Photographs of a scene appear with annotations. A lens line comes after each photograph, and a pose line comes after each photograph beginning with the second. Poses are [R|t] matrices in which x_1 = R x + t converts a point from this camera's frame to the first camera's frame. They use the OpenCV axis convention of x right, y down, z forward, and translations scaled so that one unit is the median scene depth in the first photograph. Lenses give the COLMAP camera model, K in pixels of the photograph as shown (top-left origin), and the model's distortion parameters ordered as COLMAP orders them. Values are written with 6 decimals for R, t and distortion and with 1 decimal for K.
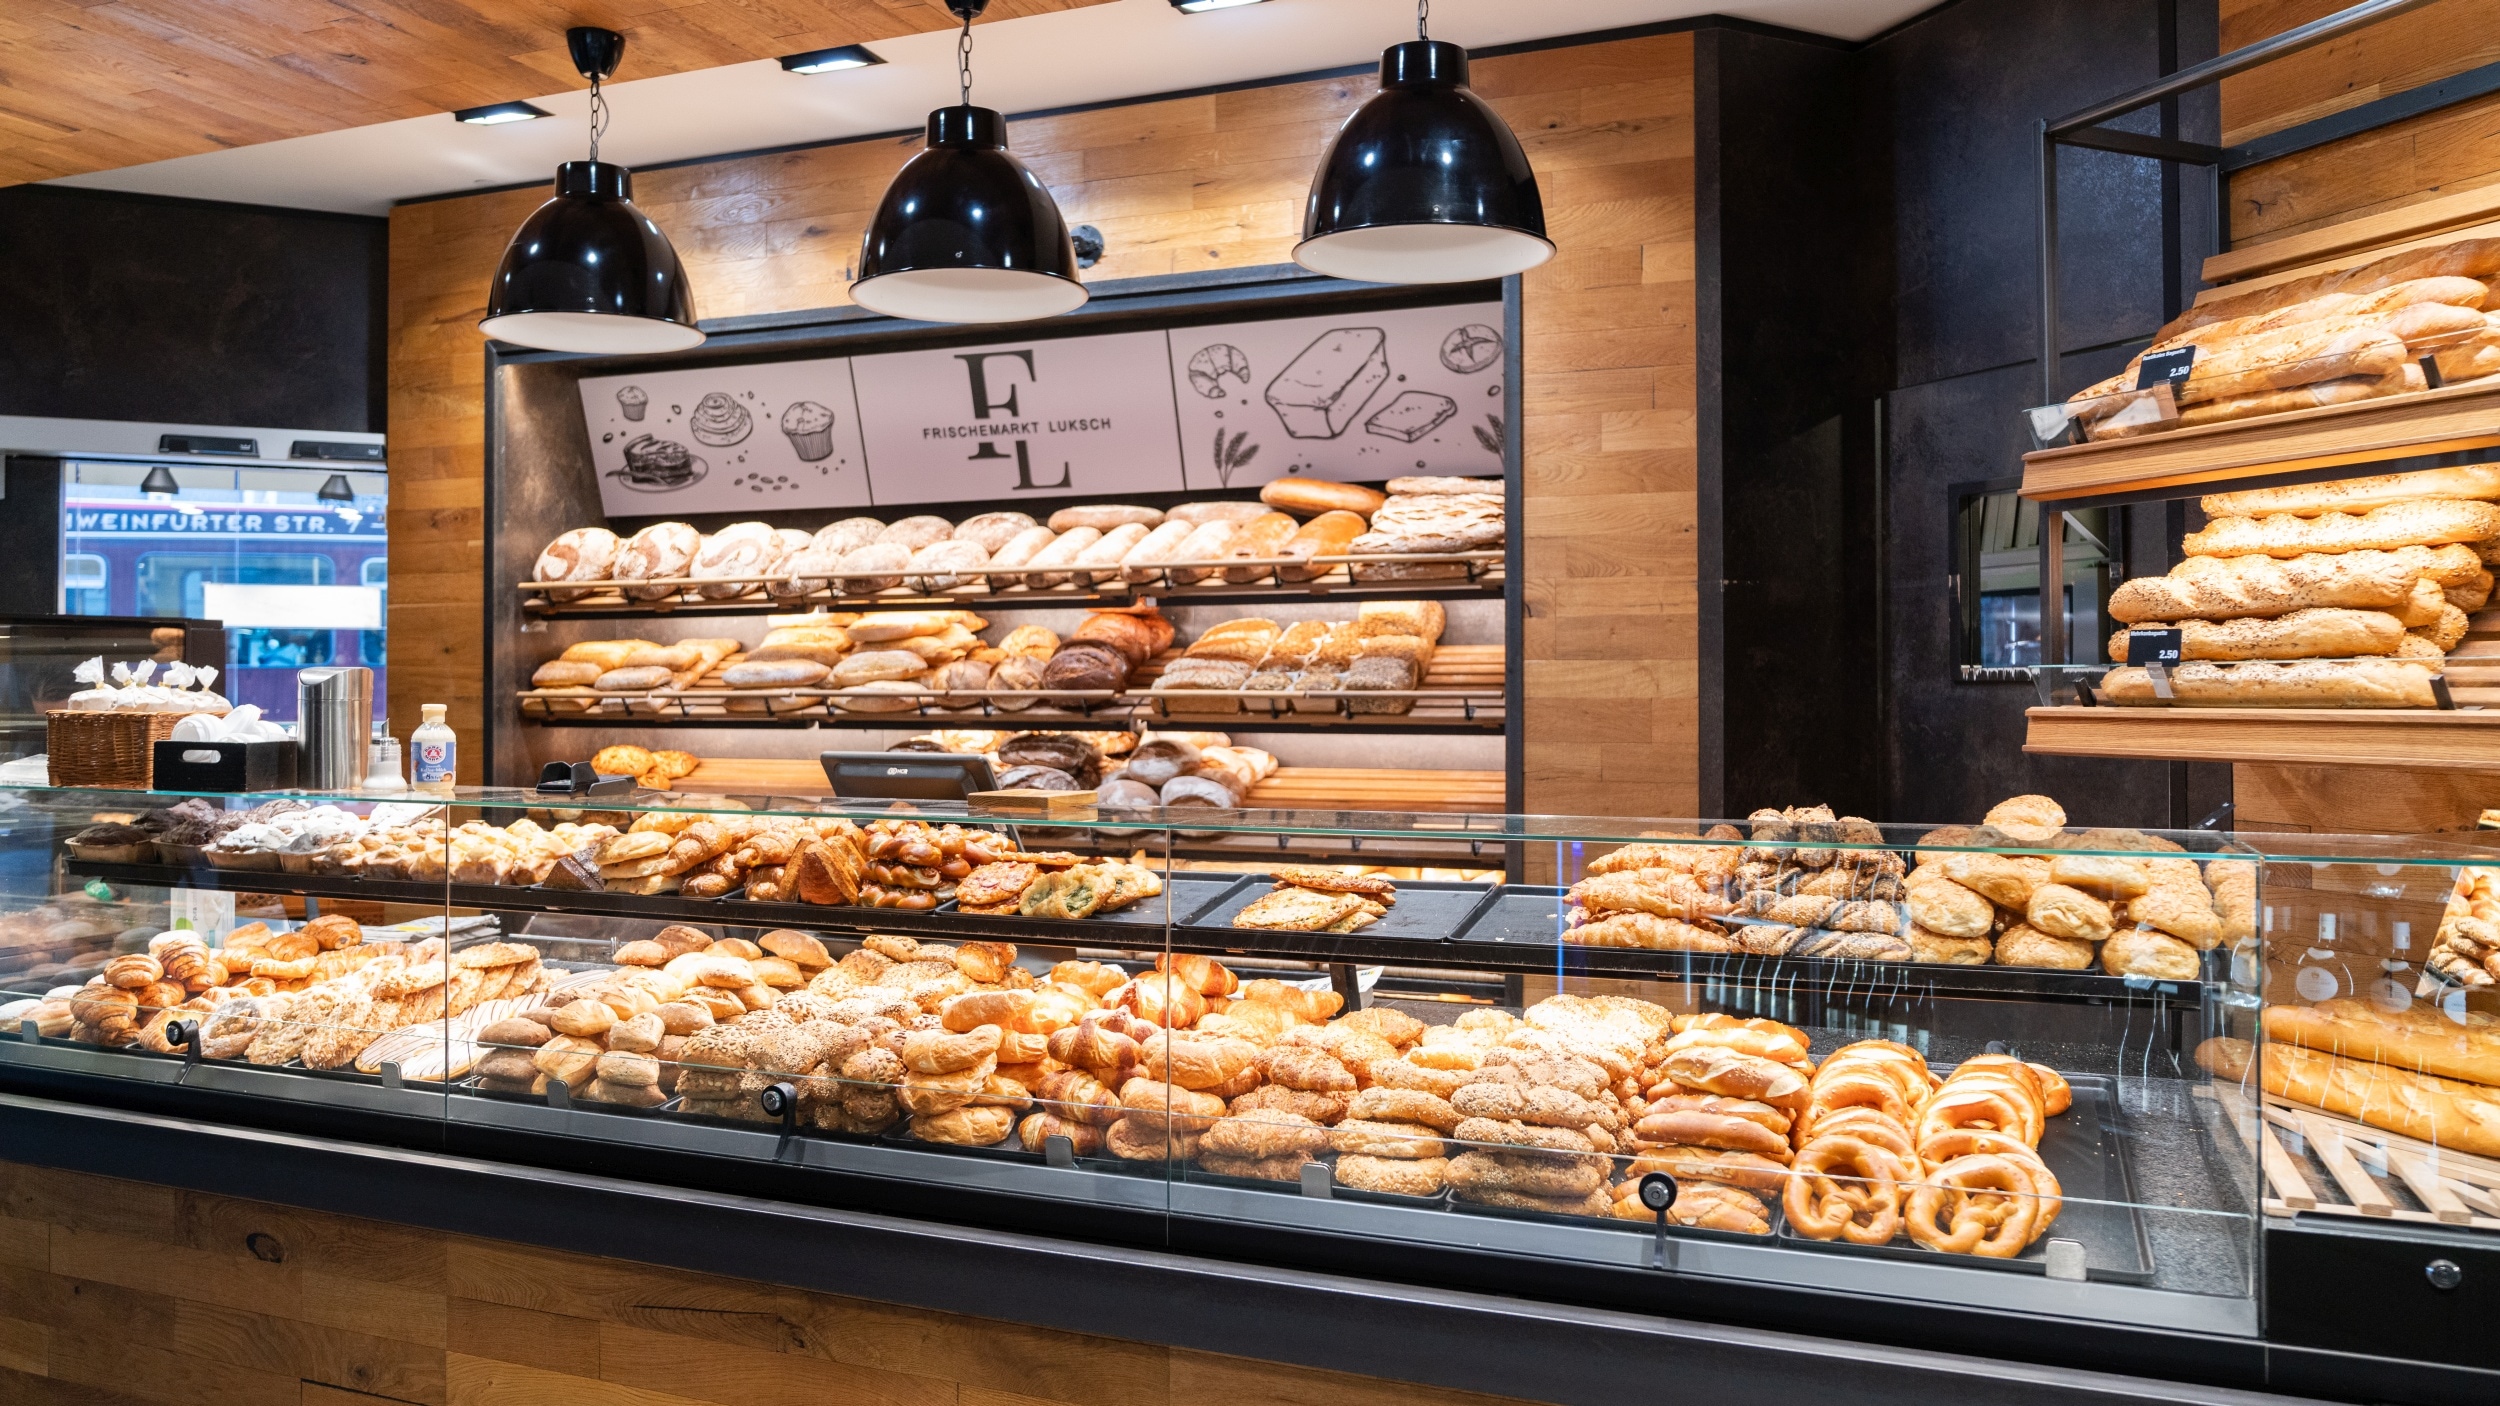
lens RADIAL K [[1685.5, 0, 1255.0], [0, 1685.5, 686.9], [0, 0, 1]] dist [-0.007238, 0.003163]
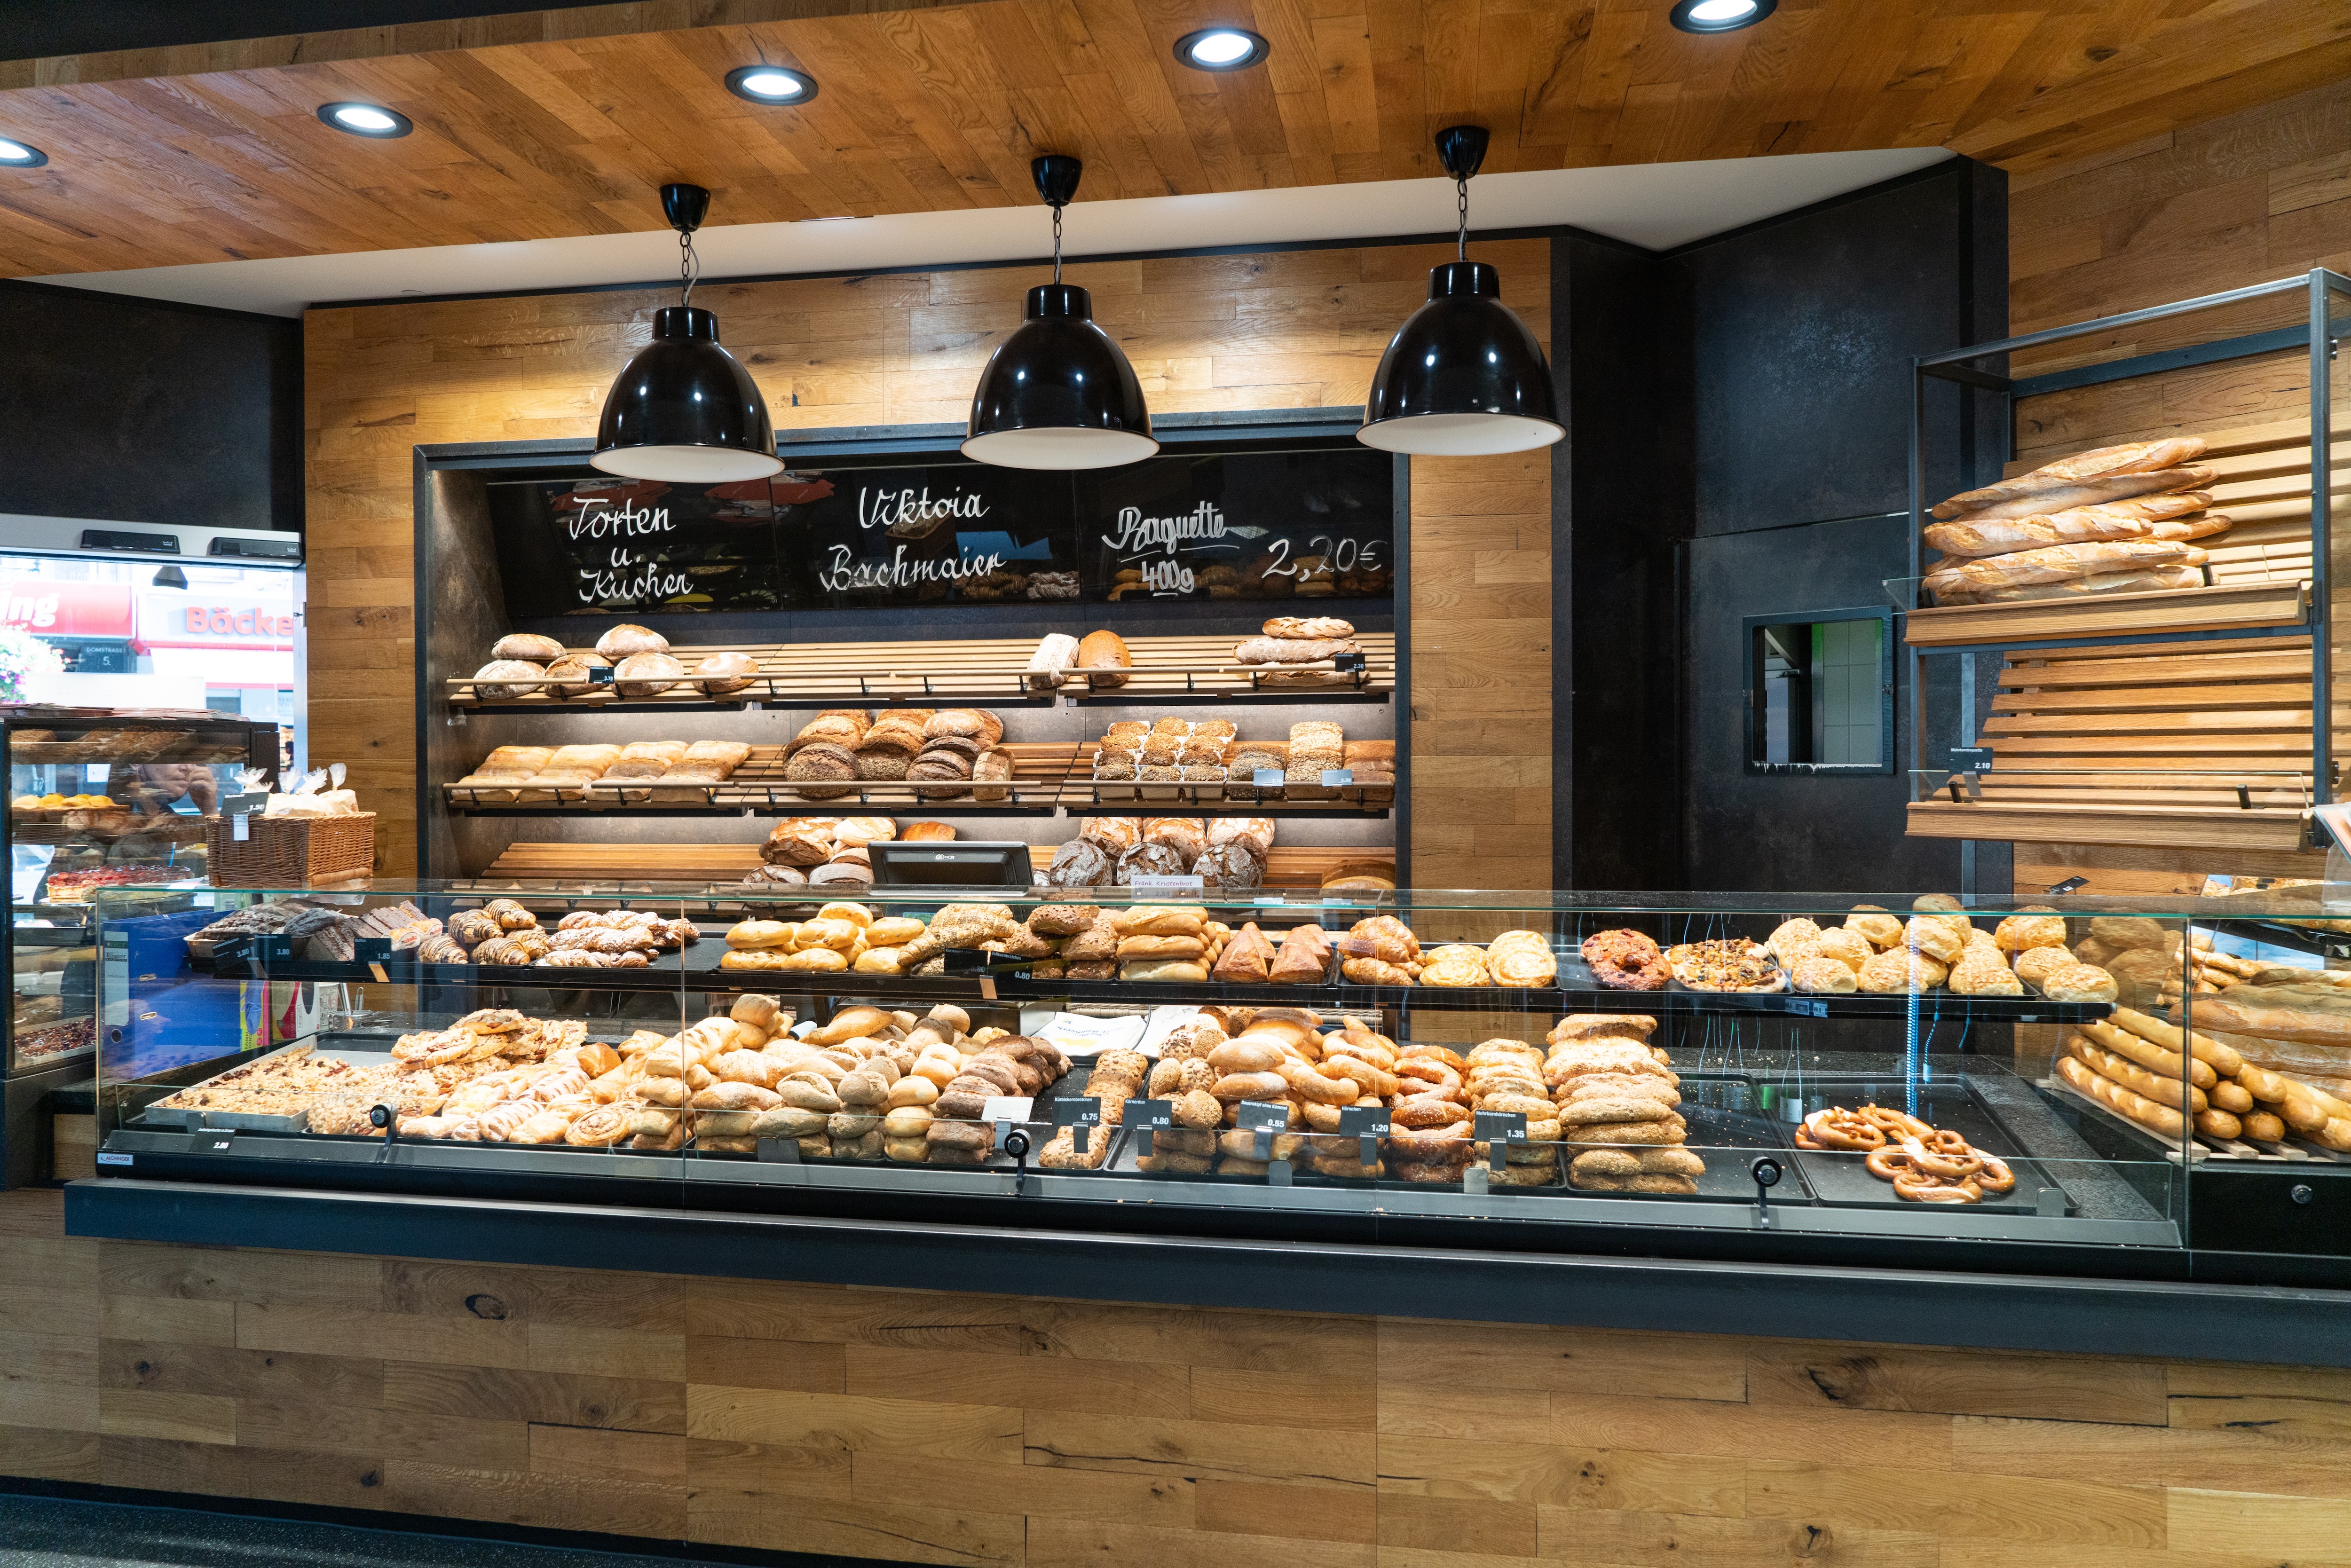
lens RADIAL K [[1571.0, 0, 1174.9], [0, 1571.0, 792.3], [0, 0, 1]] dist [-0.007656, 0.002074]
pose [[0.977229, -0.006756, 0.212079, -0.251458], [0.001584, 0.999697, 0.024545, -0.018206], [-0.212181, -0.023650, 0.976944, -0.059904]]
